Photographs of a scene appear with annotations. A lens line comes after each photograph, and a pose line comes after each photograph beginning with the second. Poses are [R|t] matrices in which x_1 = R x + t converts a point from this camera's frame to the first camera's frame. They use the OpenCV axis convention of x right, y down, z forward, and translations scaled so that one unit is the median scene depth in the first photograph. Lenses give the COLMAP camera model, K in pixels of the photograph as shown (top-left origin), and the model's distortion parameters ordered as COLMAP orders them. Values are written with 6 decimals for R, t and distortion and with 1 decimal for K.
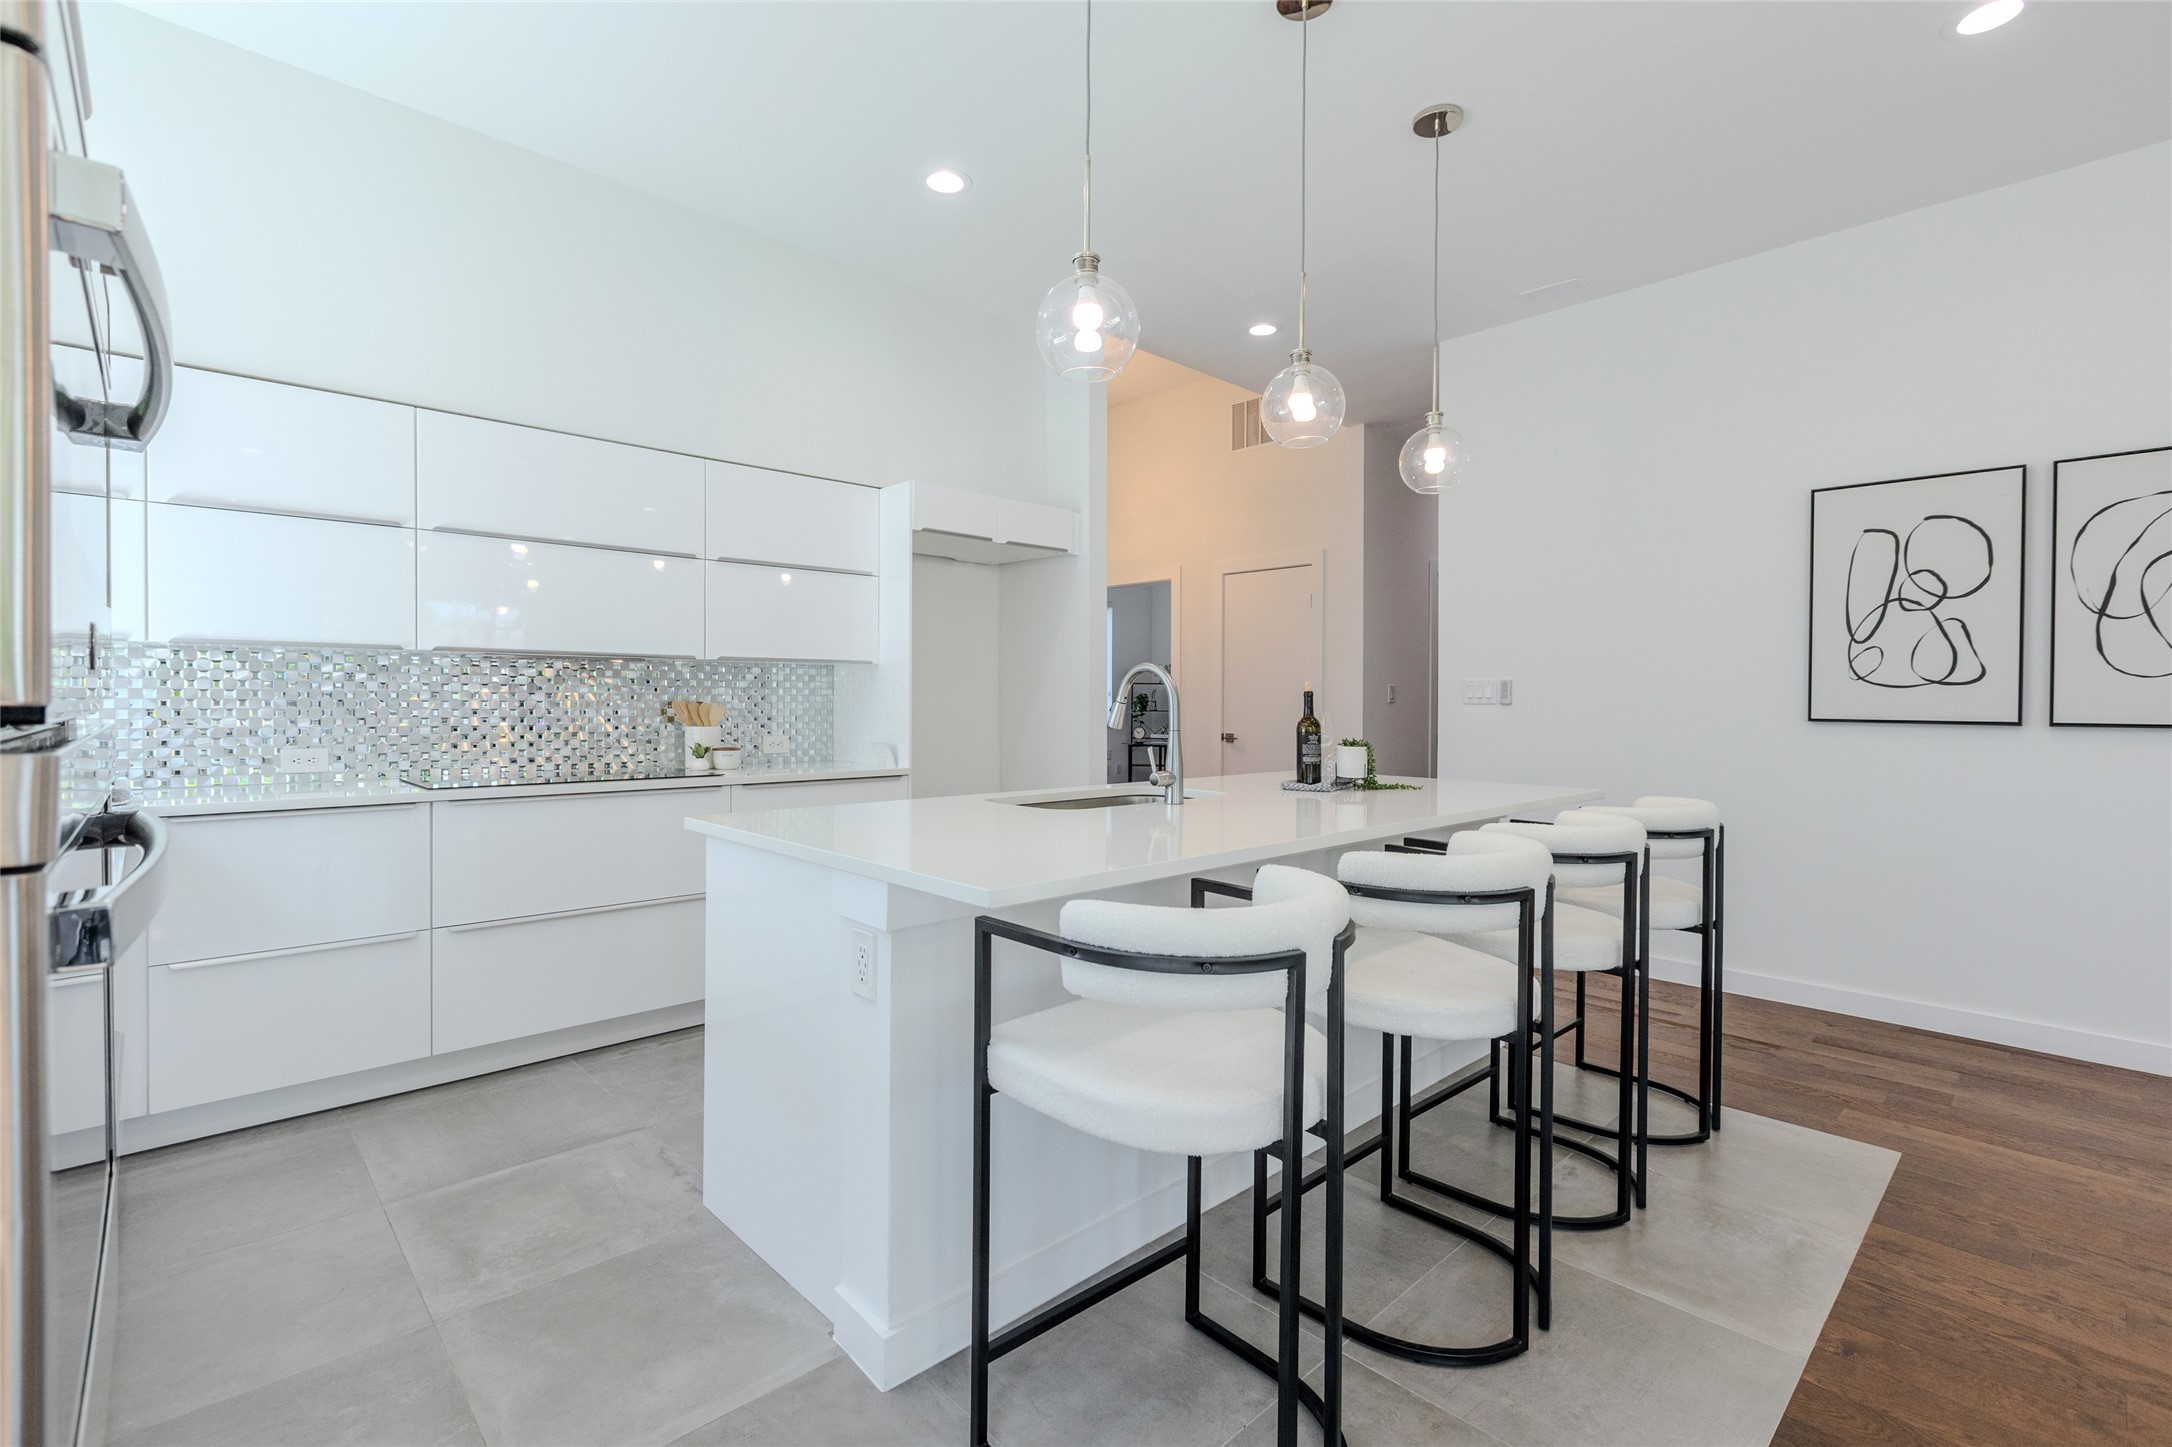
lens RADIAL K [[968.5, 0, 1078.2], [0, 968.5, 708.3], [0, 0, 1]] dist [0.000288, 0.000812]
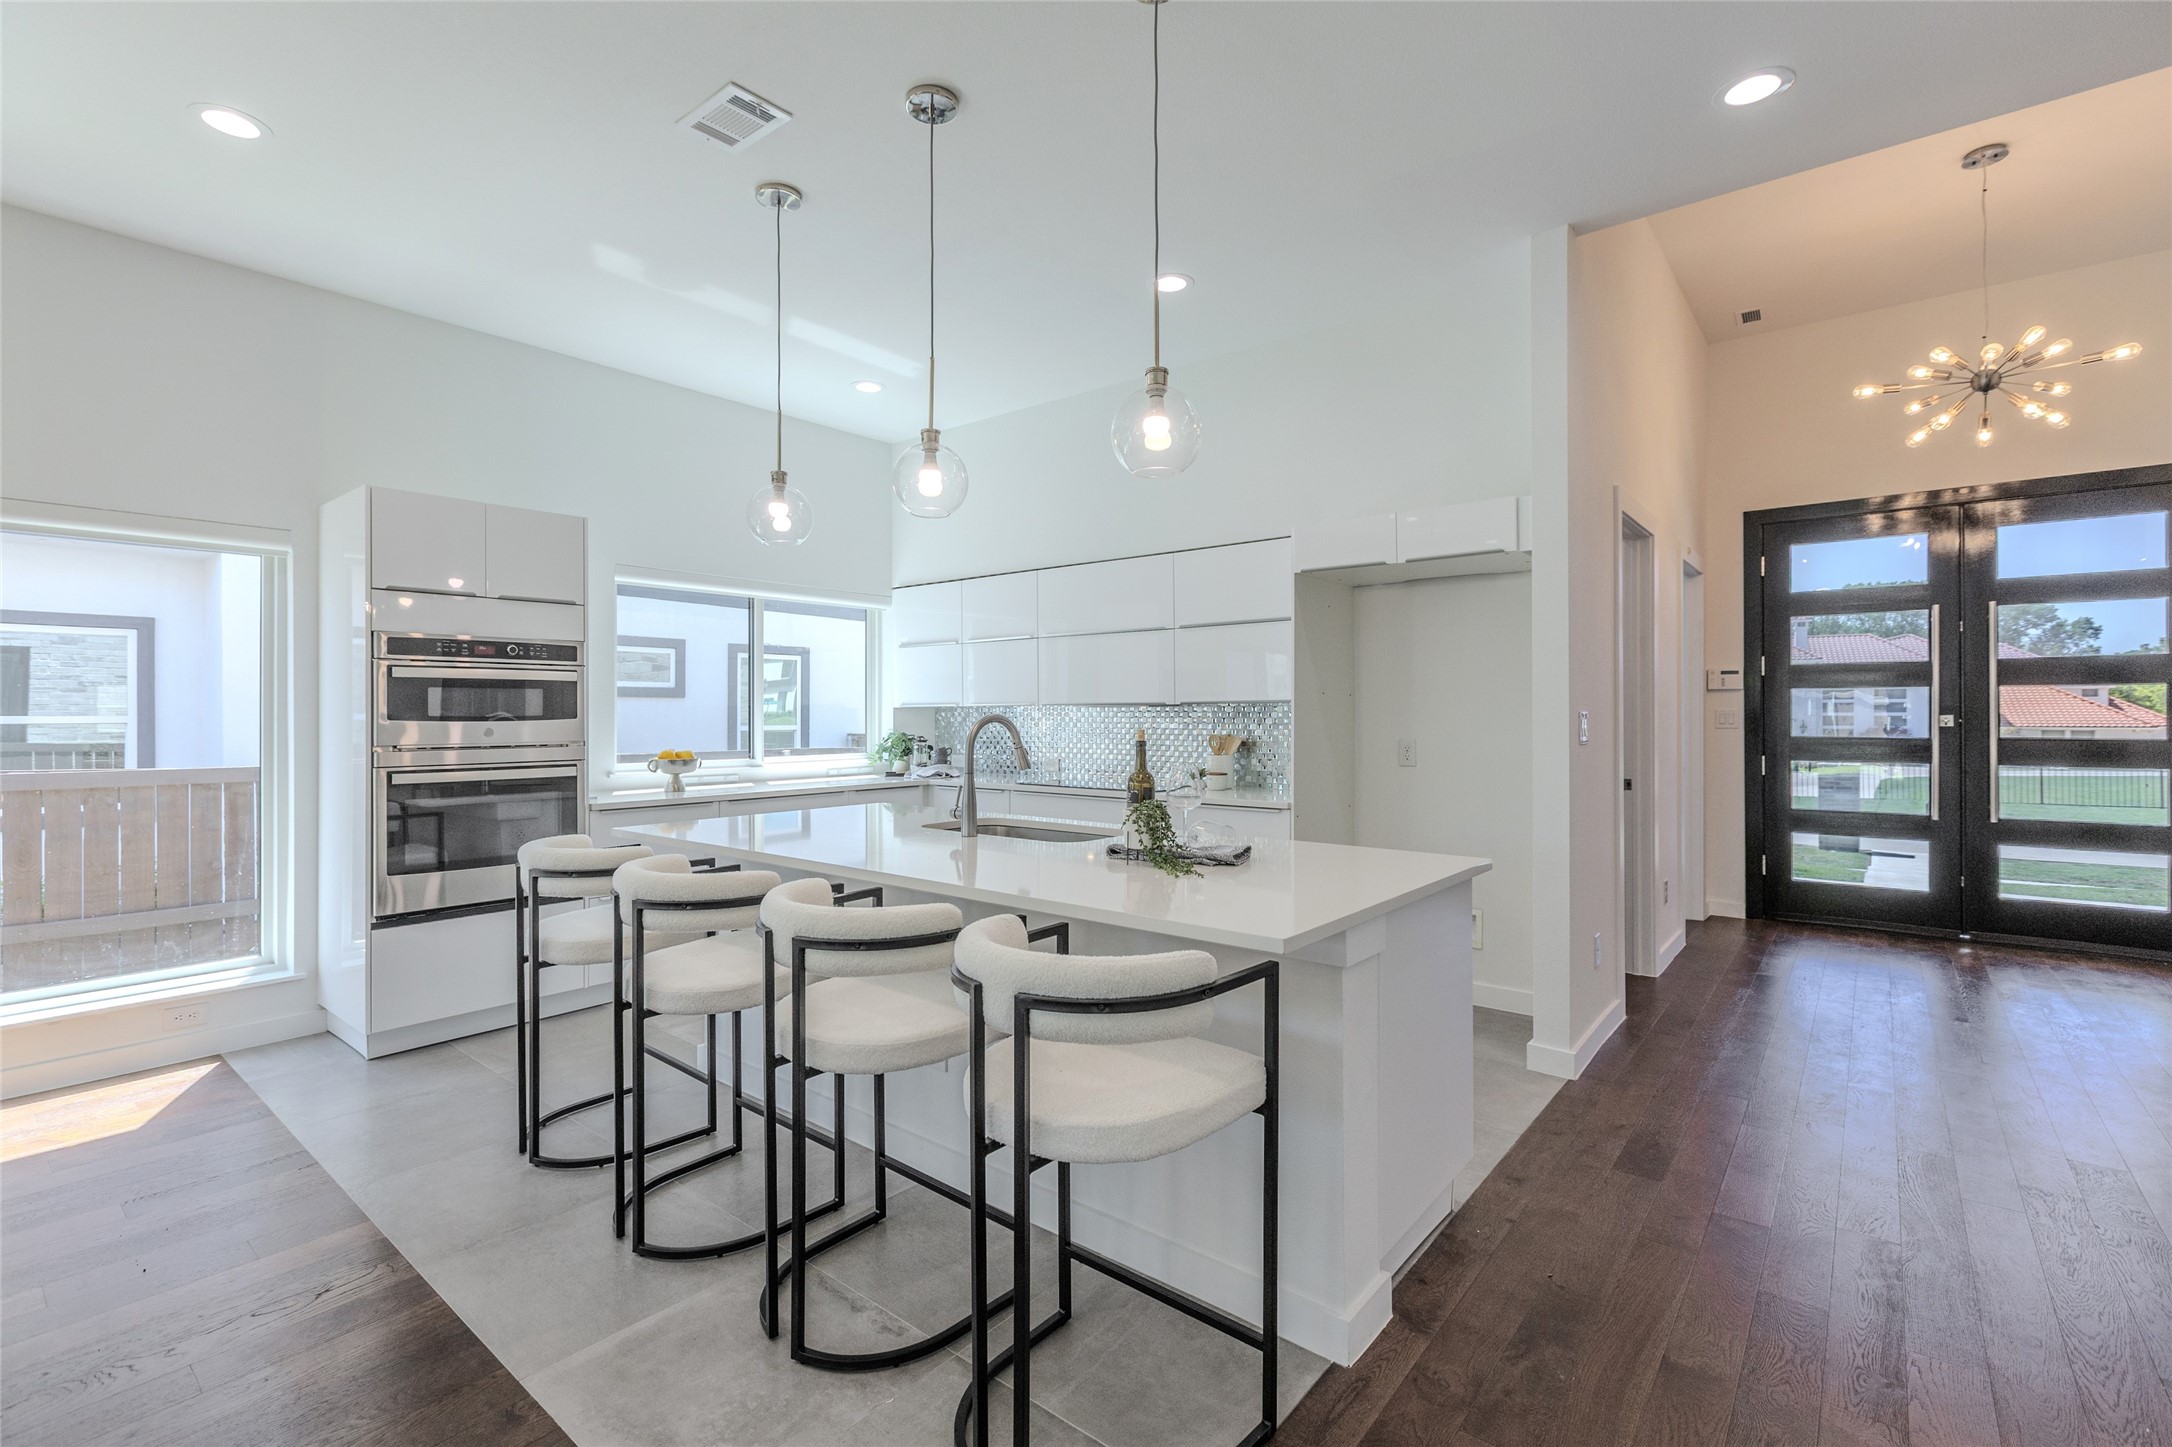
lens RADIAL K [[968.5, 0, 1078.2], [0, 968.5, 713.4], [0, 0, 1]] dist [0.000288, 0.000812]
pose [[0.116545, -0.004477, -0.993175, 0.935338], [-0.003021, 0.999984, -0.004862, -0.031512], [0.993181, 0.003567, 0.116530, 0.724594]]
